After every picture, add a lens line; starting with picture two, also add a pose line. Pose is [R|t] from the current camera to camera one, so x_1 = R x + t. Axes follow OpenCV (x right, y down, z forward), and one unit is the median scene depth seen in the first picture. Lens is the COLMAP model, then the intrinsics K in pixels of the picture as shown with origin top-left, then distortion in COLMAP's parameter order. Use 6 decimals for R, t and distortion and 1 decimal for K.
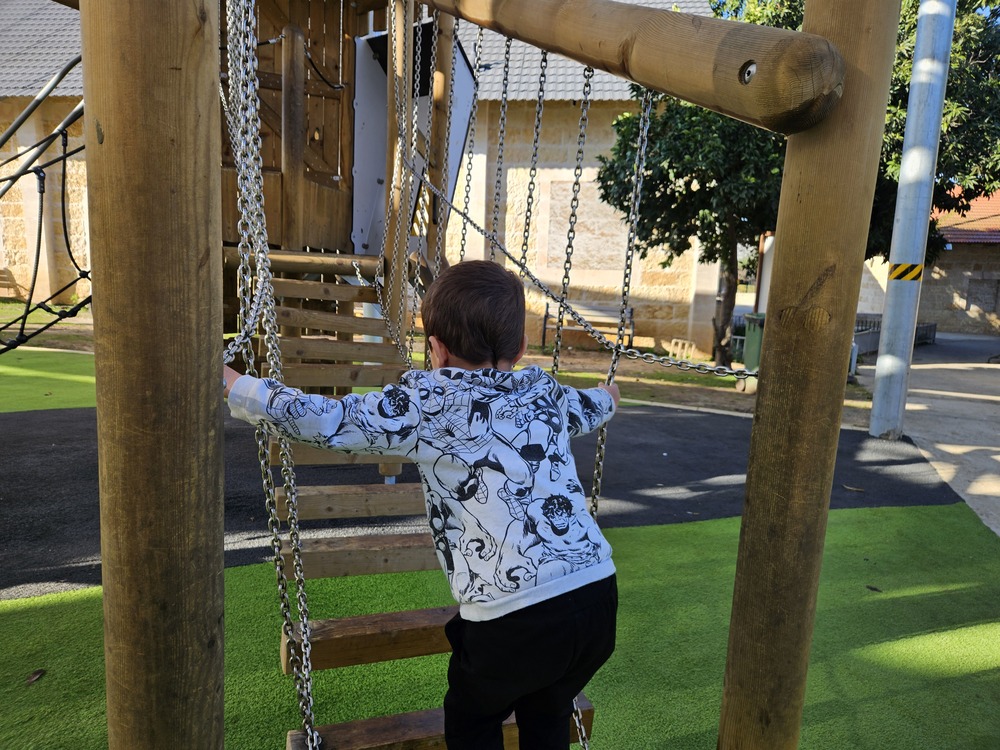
lens RADIAL K [[672.5, 0, 497.3], [0, 672.5, 372.1], [0, 0, 1]] dist [0.032780, -0.002737]
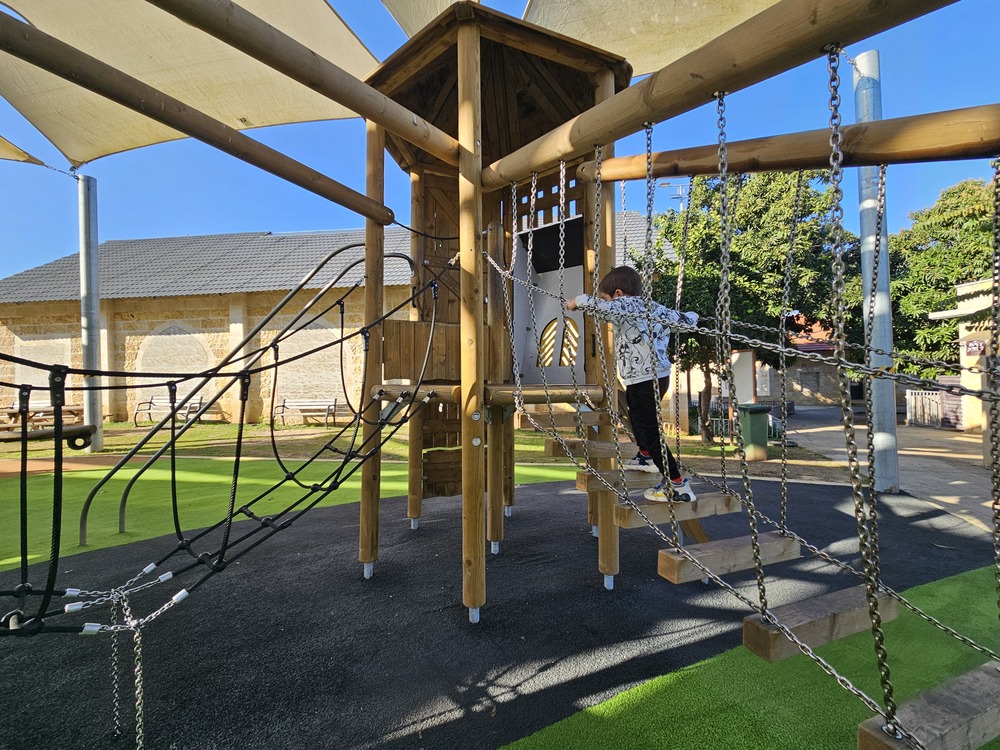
lens RADIAL K [[396.9, 0, 488.7], [0, 396.9, 372.4], [0, 0, 1]] dist [0.001185, 0.000032]
pose [[0.998120, -0.056497, 0.023774, -0.175792], [0.059731, 0.983563, -0.170399, -0.039158], [-0.013757, 0.171499, 0.985088, 0.137282]]
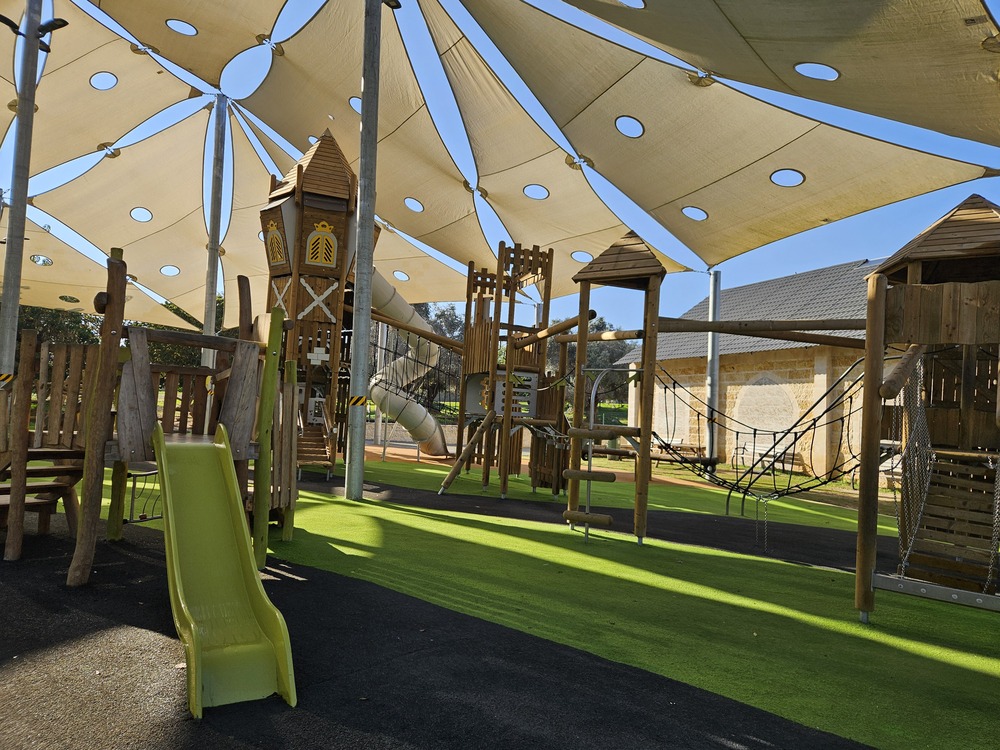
lens RADIAL K [[672.5, 0, 497.3], [0, 672.5, 372.1], [0, 0, 1]] dist [0.032780, -0.002737]
pose [[0.534191, -0.061805, -0.843101, 0.317284], [-0.169819, 0.969148, -0.178643, 0.087124], [0.828131, 0.238604, 0.507215, -0.558412]]
